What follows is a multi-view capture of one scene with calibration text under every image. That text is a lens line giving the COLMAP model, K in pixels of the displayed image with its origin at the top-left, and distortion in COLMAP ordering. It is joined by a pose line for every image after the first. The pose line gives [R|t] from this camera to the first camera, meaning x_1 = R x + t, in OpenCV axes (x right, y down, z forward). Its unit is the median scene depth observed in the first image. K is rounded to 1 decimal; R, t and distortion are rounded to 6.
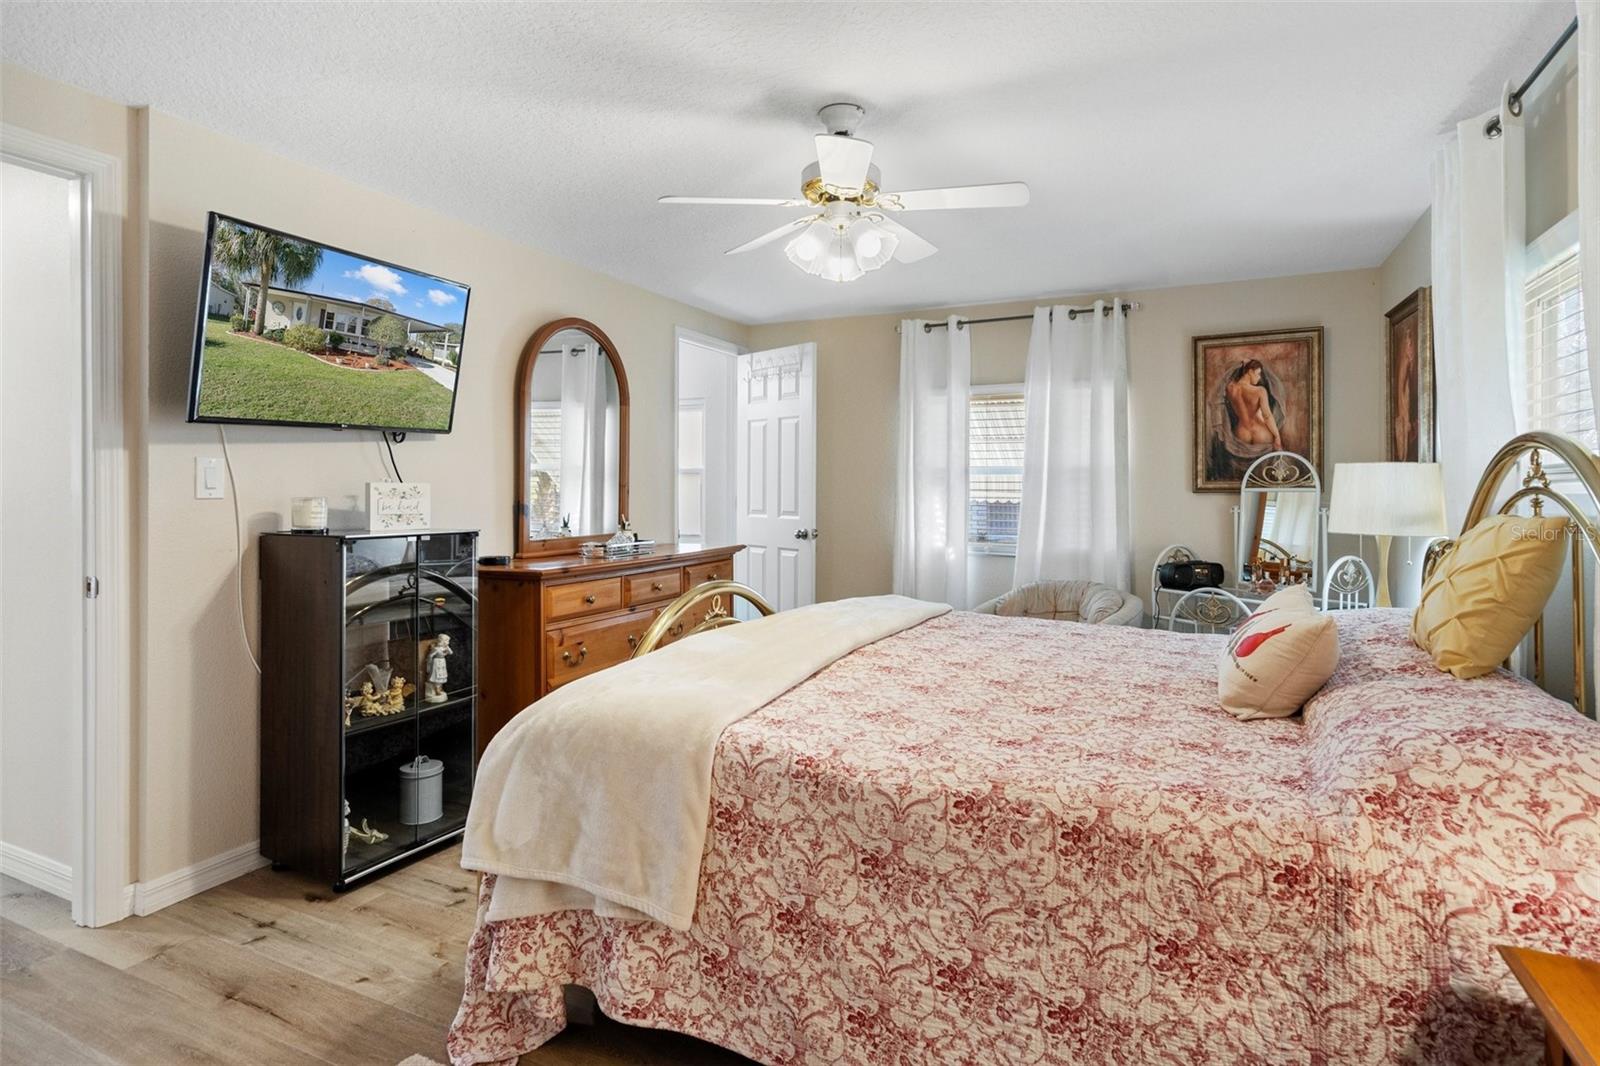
lens RADIAL K [[822.2, 0, 801.3], [0, 822.2, 491.0], [0, 0, 1]] dist [0.000896, 0.000248]
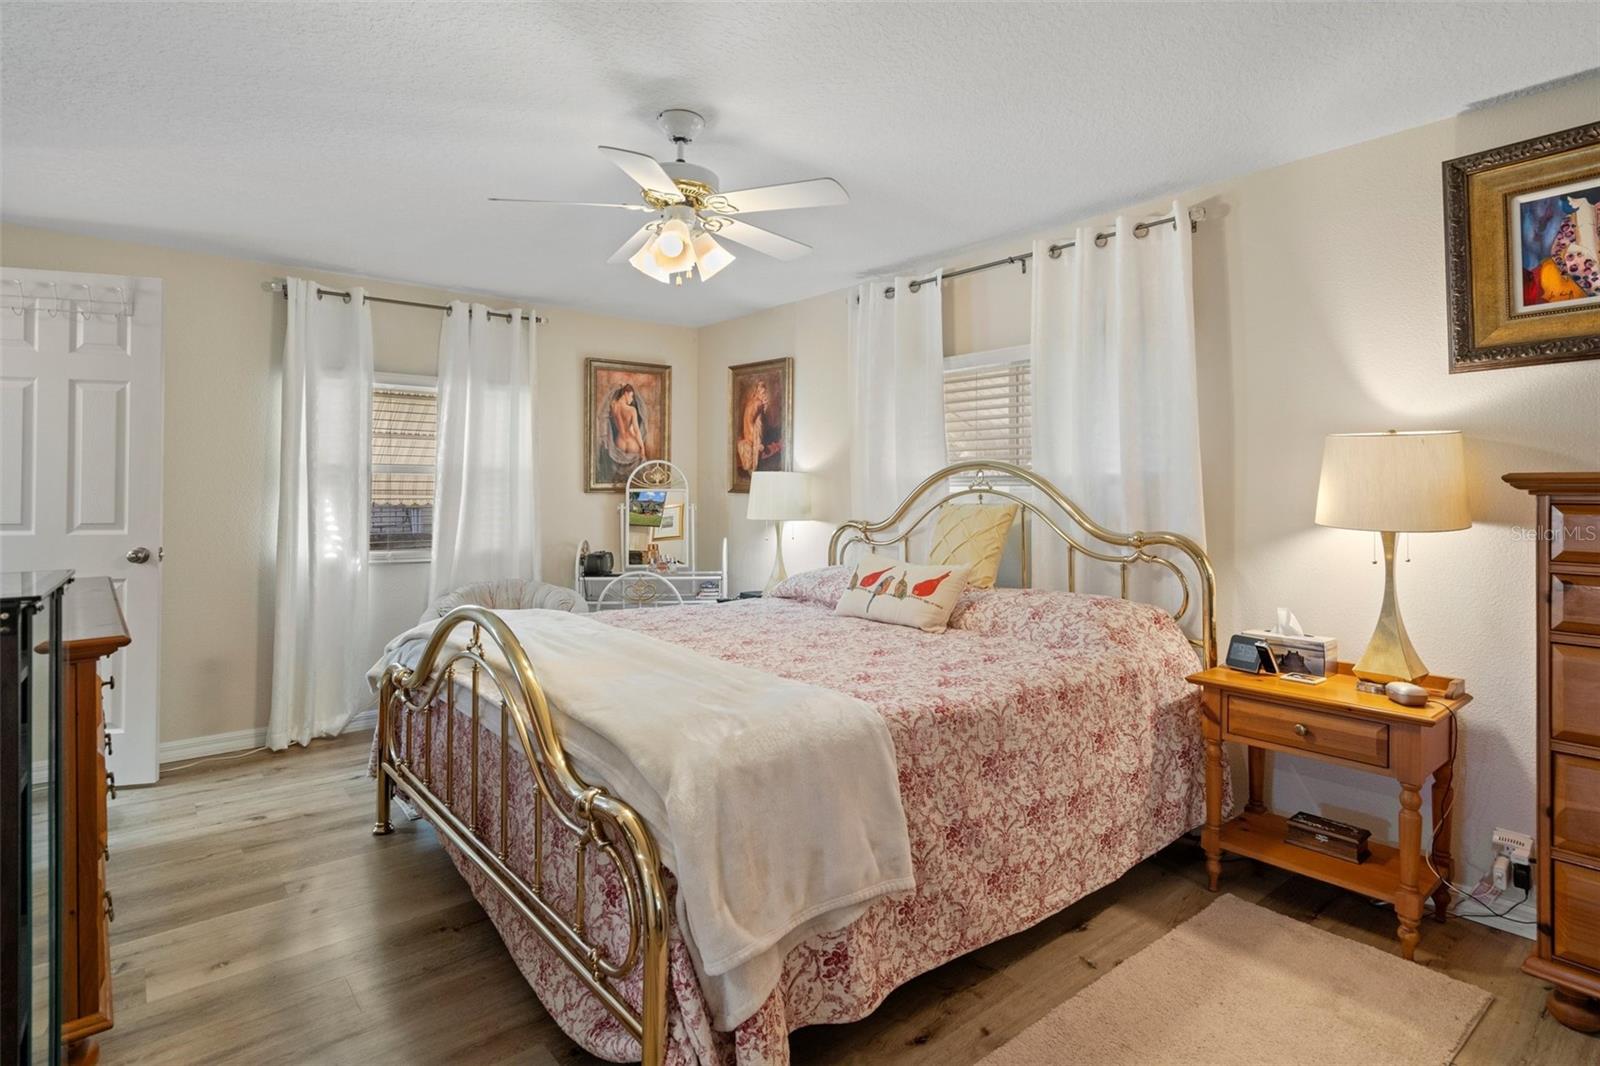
lens RADIAL K [[822.2, 0, 801.3], [0, 822.2, 491.0], [0, 0, 1]] dist [0.000896, 0.000248]
pose [[0.417191, -0.001888, 0.908817, -0.459365], [0.002036, 0.999997, 0.001143, -0.001099], [-0.908817, 0.001373, 0.417193, 0.254303]]
